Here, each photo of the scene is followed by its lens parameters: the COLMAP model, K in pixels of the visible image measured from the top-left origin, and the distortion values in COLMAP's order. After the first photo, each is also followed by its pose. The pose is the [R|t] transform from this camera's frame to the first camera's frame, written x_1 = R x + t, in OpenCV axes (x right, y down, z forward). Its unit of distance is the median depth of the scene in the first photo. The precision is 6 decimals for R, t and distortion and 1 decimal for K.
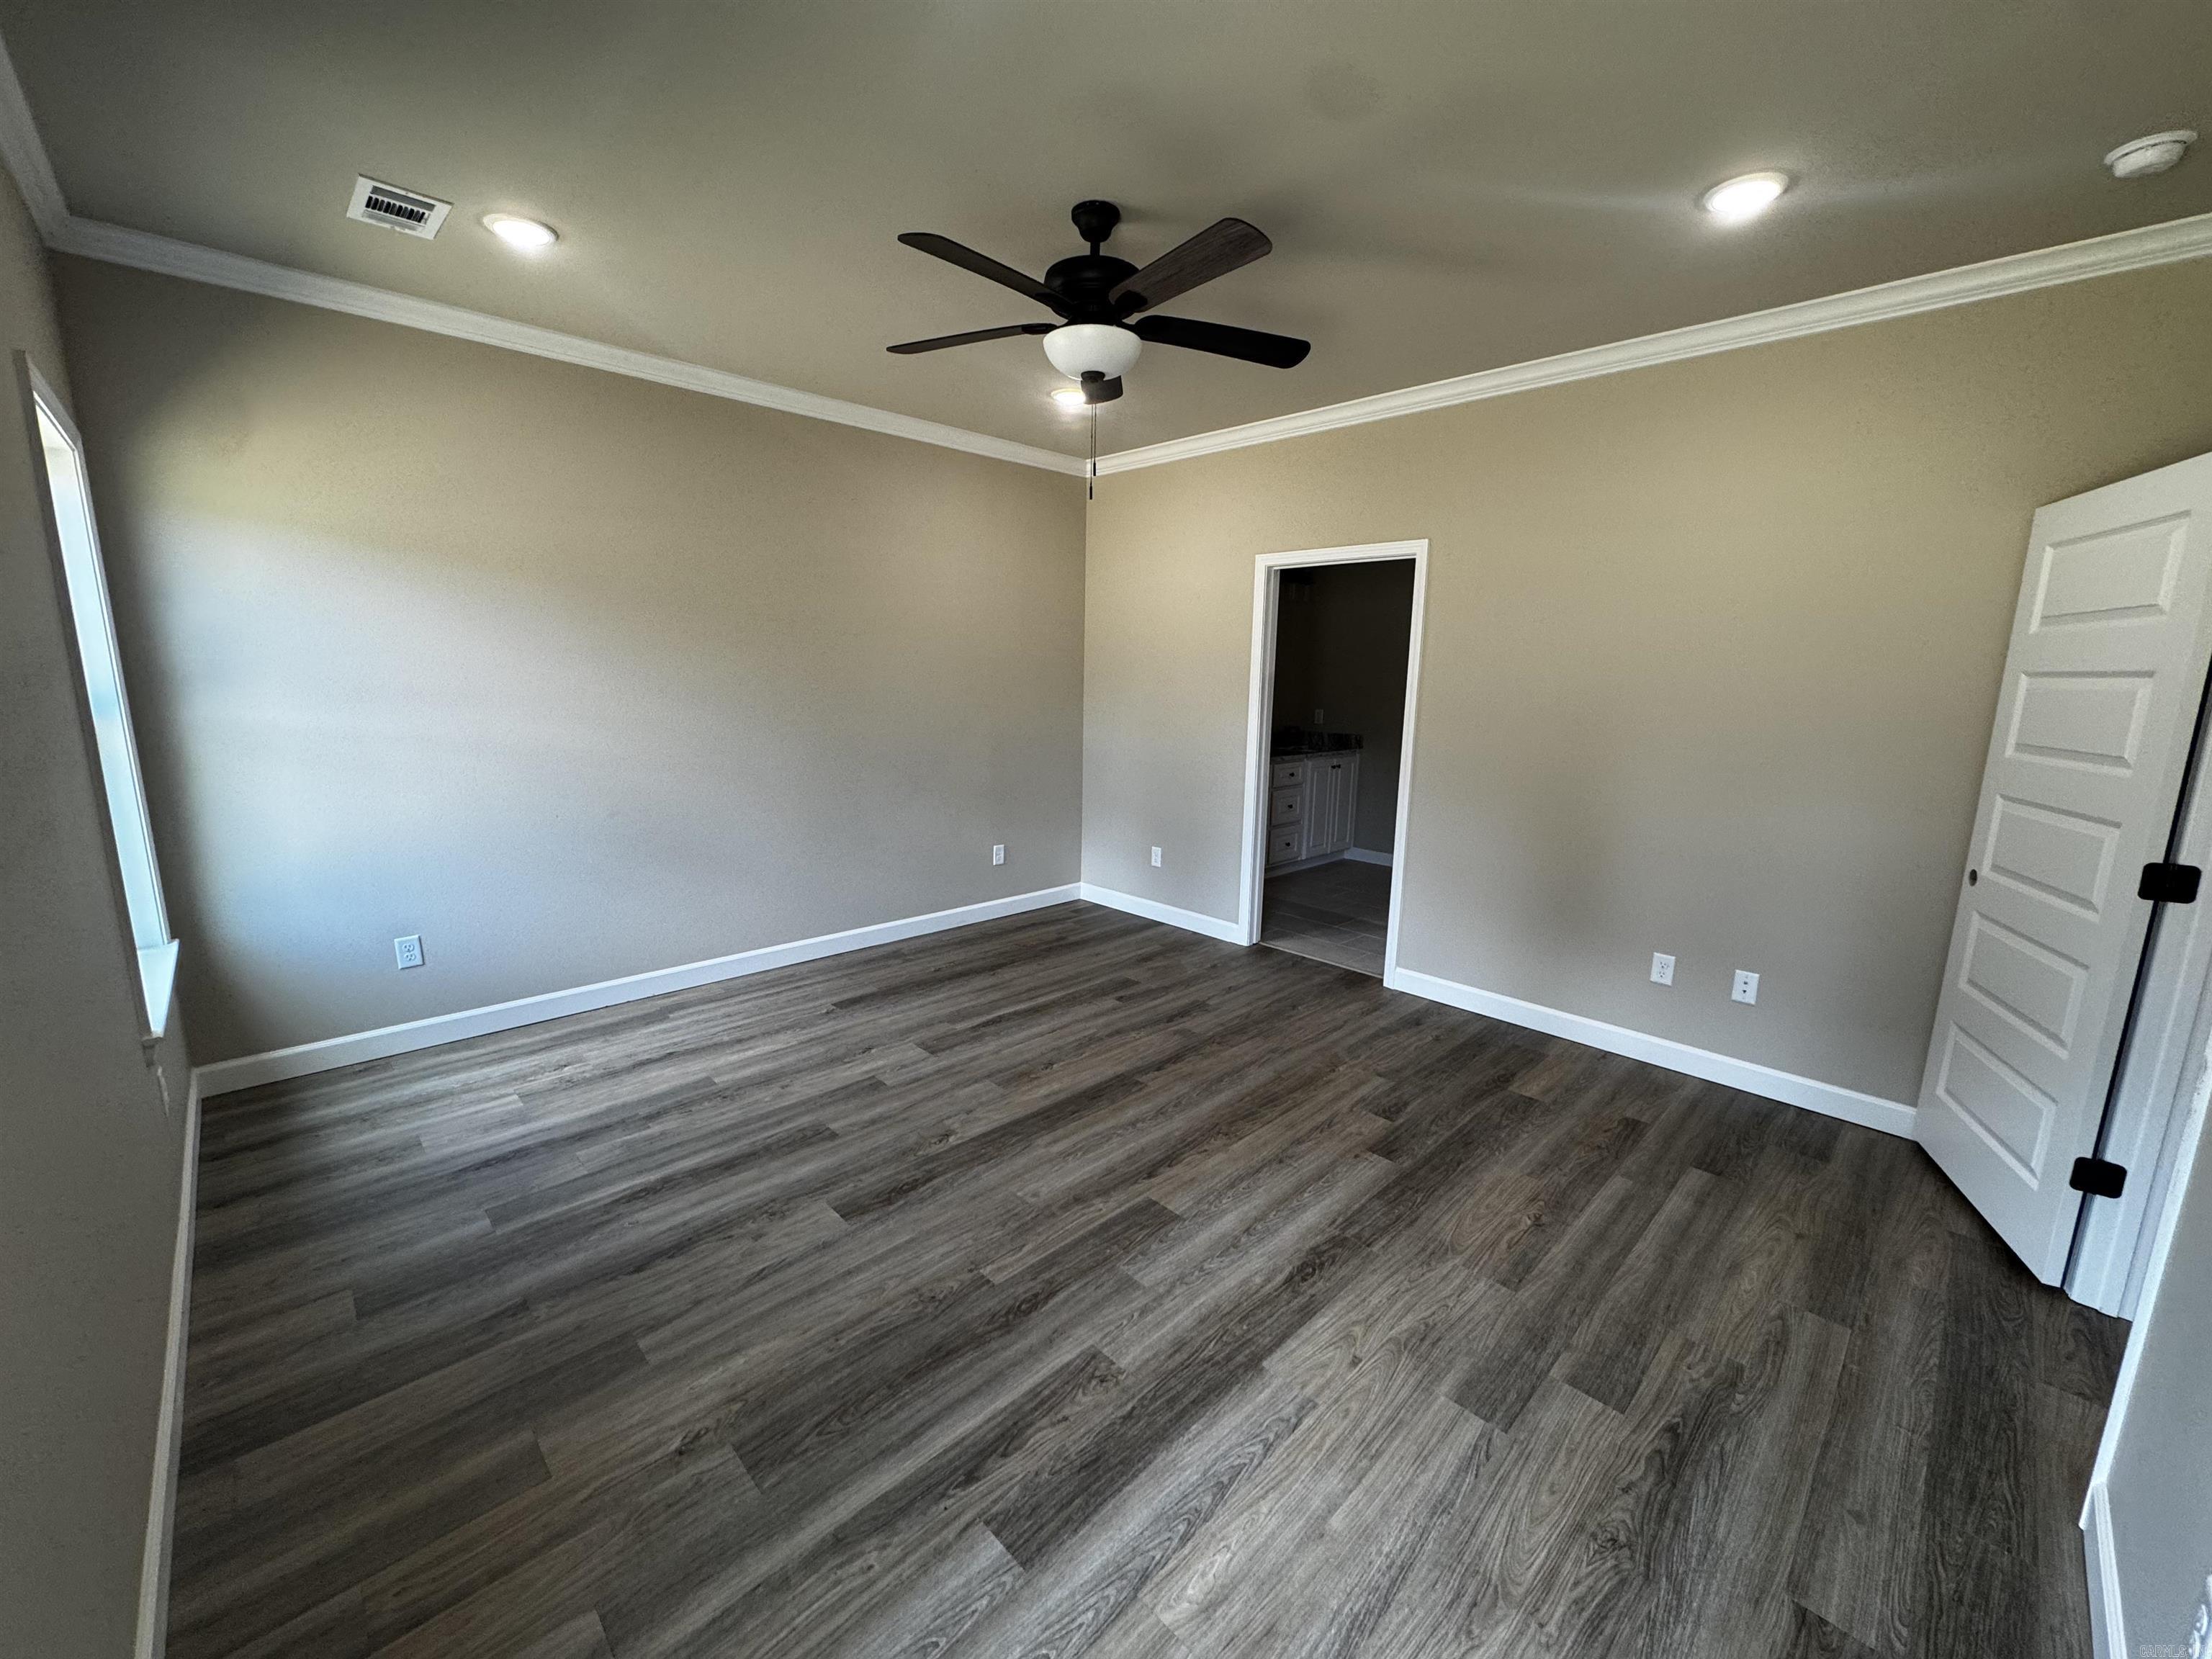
lens RADIAL K [[880.3, 0, 1105.2], [0, 880.3, 843.0], [0, 0, 1]] dist [-0.001709, 0.000216]
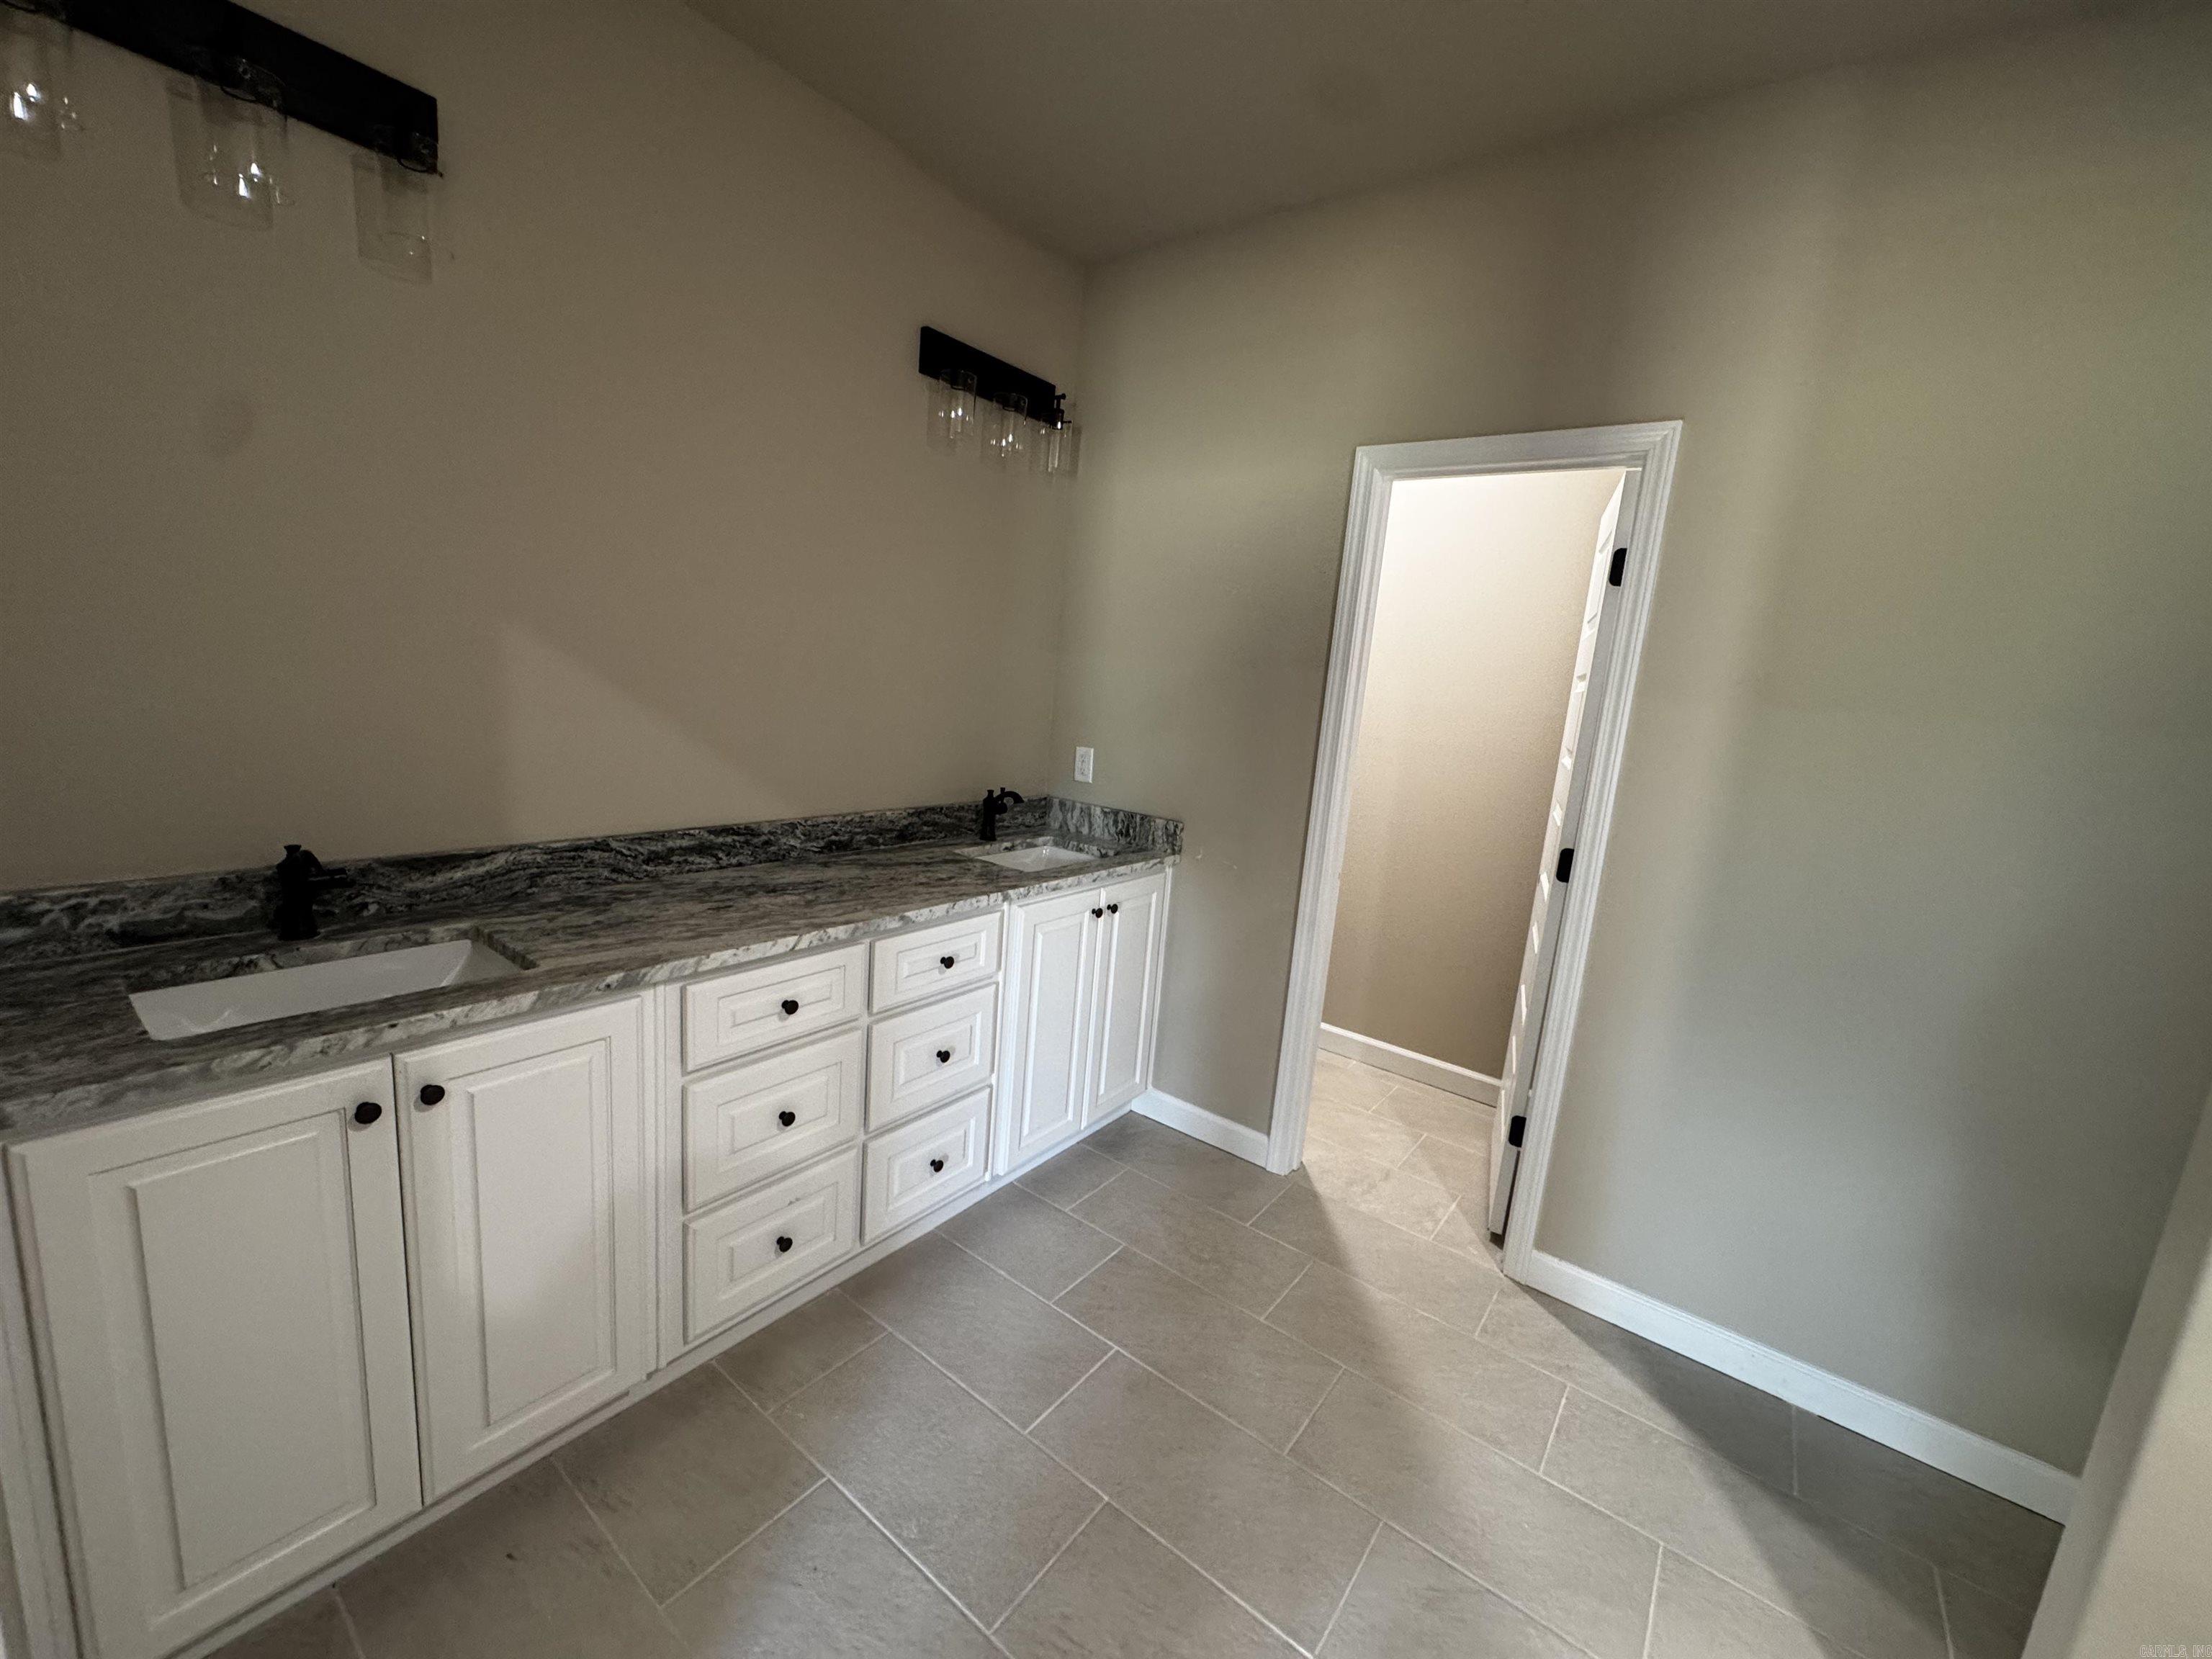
lens RADIAL K [[880.3, 0, 1105.1], [0, 880.3, 838.0], [0, 0, 1]] dist [-0.001709, 0.000216]
pose [[0.984901, 0.044328, 0.167345, 0.193426], [-0.042062, 0.998969, -0.017060, -0.107415], [-0.167929, 0.009764, 0.985751, 0.618590]]
